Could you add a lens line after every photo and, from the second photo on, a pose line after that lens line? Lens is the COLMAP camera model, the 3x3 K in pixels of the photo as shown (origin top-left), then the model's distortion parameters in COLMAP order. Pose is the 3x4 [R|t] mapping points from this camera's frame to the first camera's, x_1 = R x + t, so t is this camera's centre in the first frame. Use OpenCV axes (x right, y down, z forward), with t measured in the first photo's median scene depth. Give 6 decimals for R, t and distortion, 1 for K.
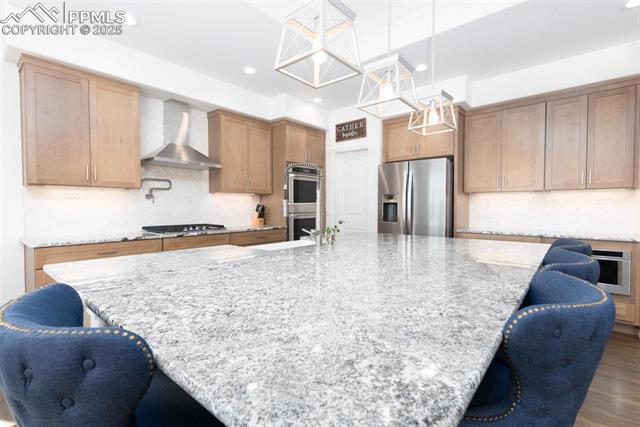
lens RADIAL K [[305.0, 0, 320.0], [0, 305.0, 213.5], [0, 0, 1]] dist [0.077587, -0.000048]
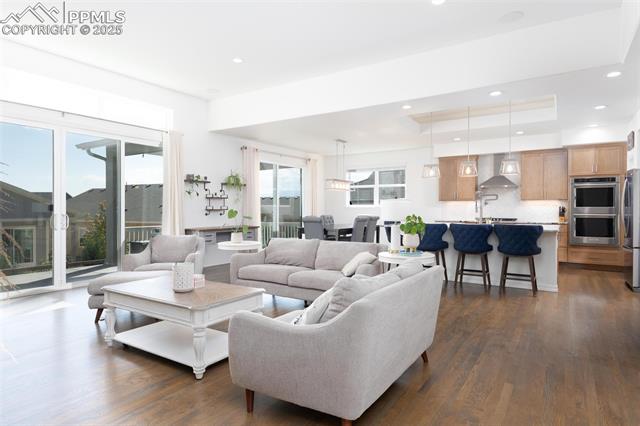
lens RADIAL K [[383.3, 0, 320.0], [0, 383.3, 213.0], [0, 0, 1]] dist [0.034901, -0.000011]
pose [[0.174248, 0.010578, -0.984645, 1.401216], [-0.026485, 0.999631, 0.006052, 0.018483], [0.984346, 0.025024, 0.174464, -0.410889]]
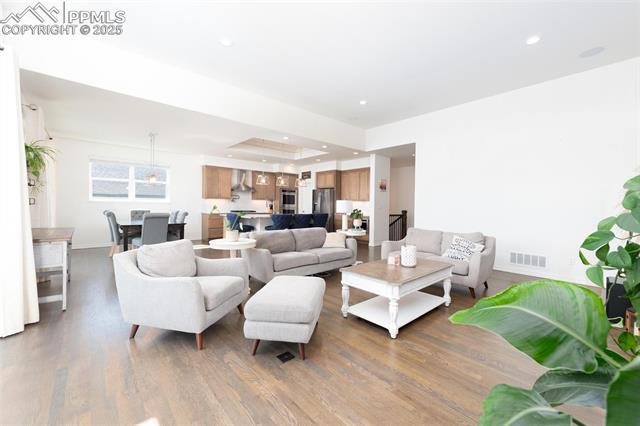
lens RADIAL K [[257.8, 0, 320.0], [0, 257.8, 213.0], [0, 0, 1]] dist [0.000957, -0.000036]
pose [[0.989997, 0.018555, -0.139865, 0.539716], [-0.019424, 0.999800, -0.004850, 0.049562], [0.139747, 0.007518, 0.990159, -1.137518]]
